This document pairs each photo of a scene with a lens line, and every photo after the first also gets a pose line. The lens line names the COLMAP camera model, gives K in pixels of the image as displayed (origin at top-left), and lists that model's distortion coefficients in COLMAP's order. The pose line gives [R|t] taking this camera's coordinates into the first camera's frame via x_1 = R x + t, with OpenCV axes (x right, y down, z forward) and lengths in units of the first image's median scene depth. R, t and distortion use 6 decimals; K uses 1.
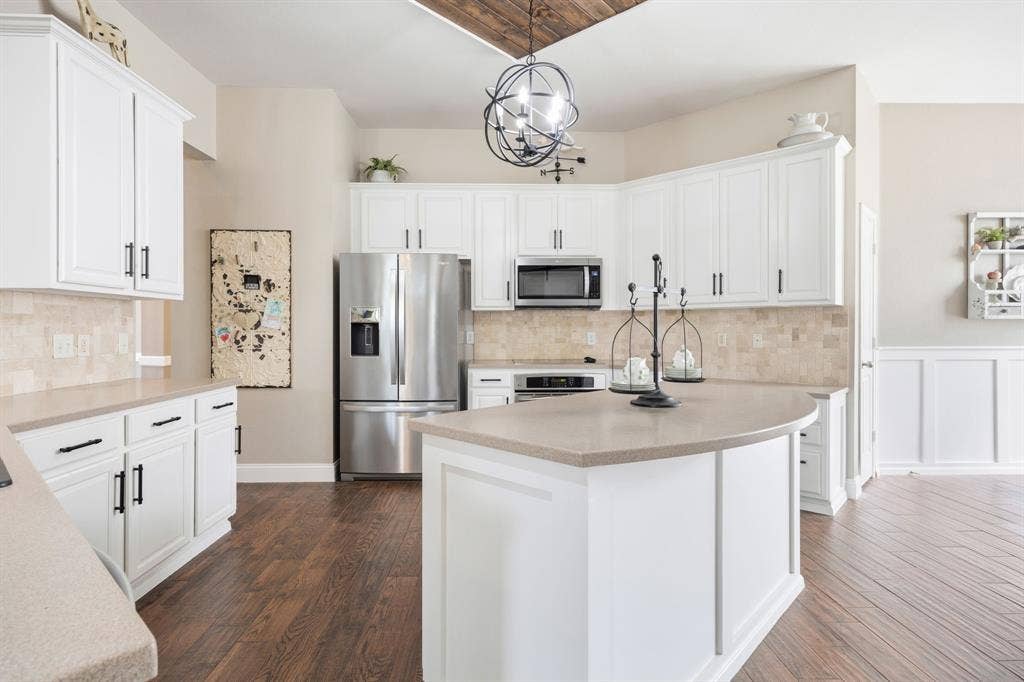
lens RADIAL K [[525.6, 0, 508.9], [0, 525.6, 330.0], [0, 0, 1]] dist [0.002254, -0.002005]
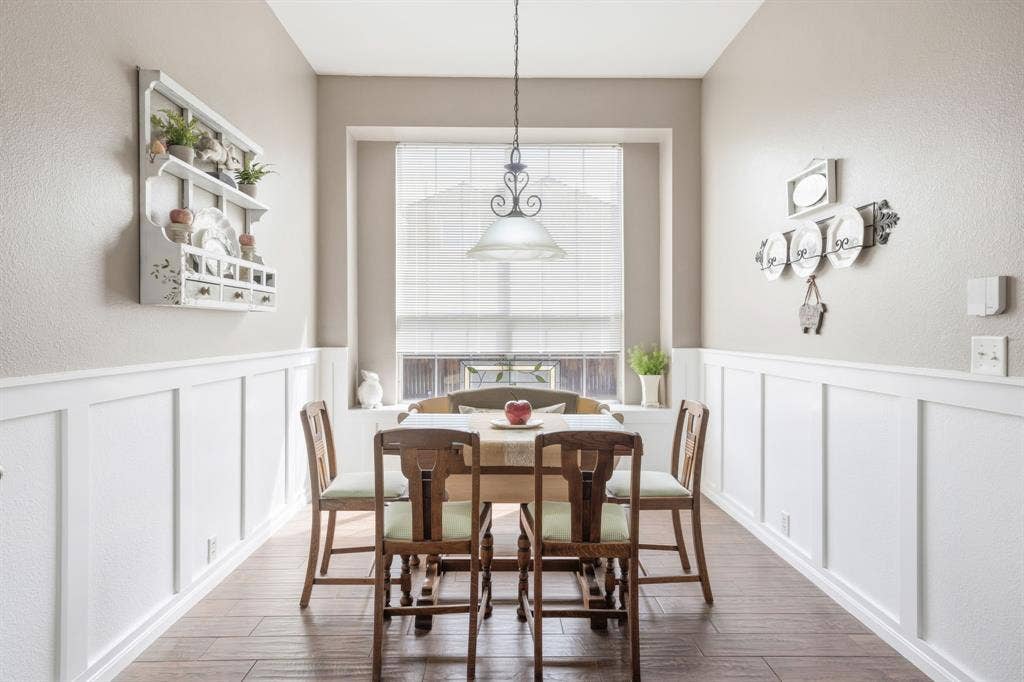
lens RADIAL K [[563.2, 0, 506.6], [0, 563.2, 332.7], [0, 0, 1]] dist [0.018980, 0.000145]
pose [[0.031682, -0.003383, 0.999492, 0.401390], [-0.002711, 0.999990, 0.003471, 0.000652], [-0.999494, -0.002819, 0.031673, 0.675802]]
